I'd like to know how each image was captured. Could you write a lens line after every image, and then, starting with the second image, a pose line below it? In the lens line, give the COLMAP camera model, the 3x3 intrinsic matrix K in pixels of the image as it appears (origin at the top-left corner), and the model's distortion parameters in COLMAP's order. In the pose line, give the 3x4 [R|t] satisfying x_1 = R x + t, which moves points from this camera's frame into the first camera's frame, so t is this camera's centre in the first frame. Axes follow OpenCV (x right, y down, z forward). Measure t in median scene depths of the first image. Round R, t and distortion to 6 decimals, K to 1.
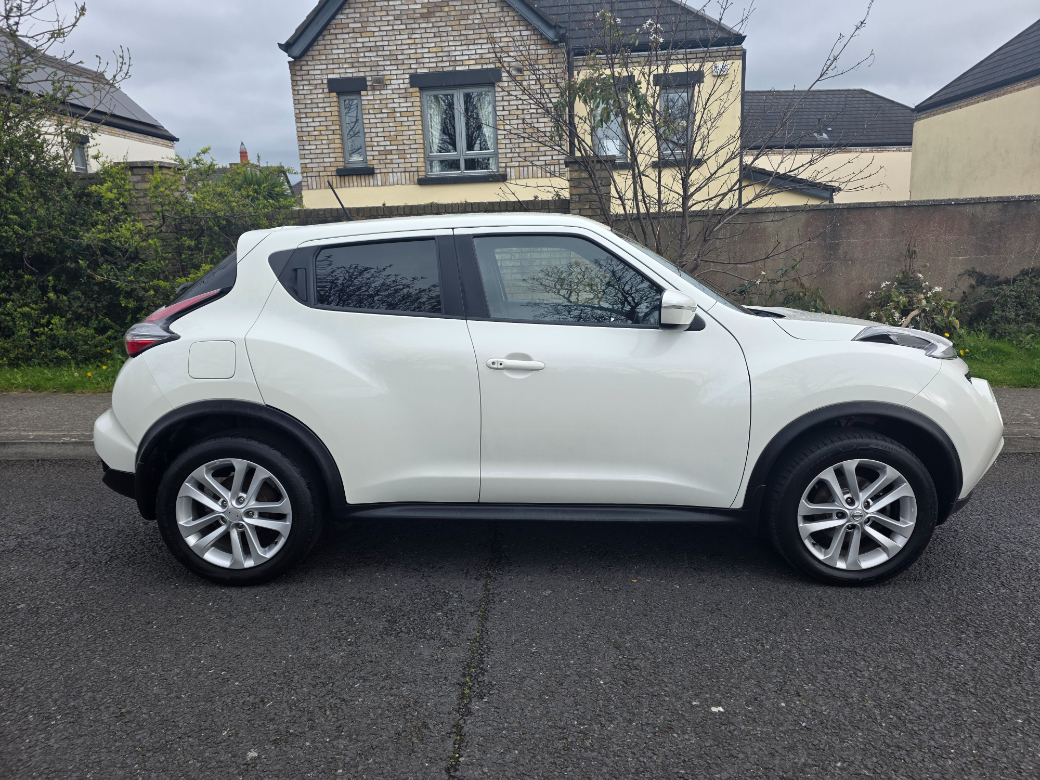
lens RADIAL K [[699.2, 0, 520.0], [0, 699.2, 390.0], [0, 0, 1]] dist [0.013862, 0.001674]
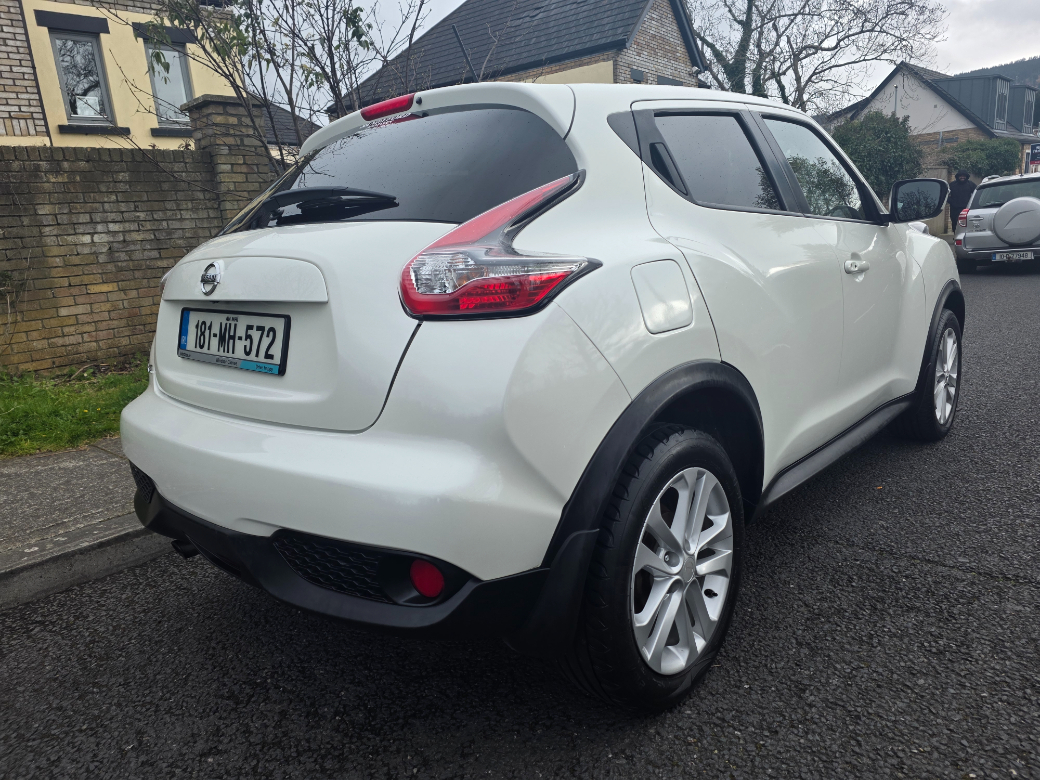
lens RADIAL K [[697.9, 0, 520.0], [0, 697.9, 373.6], [0, 0, 1]] dist [-0.000327, -0.001358]
pose [[0.642033, -0.153417, 0.751170, -0.346979], [0.176903, 0.982980, 0.049560, -0.010723], [-0.745989, 0.101065, 0.658245, 0.281069]]
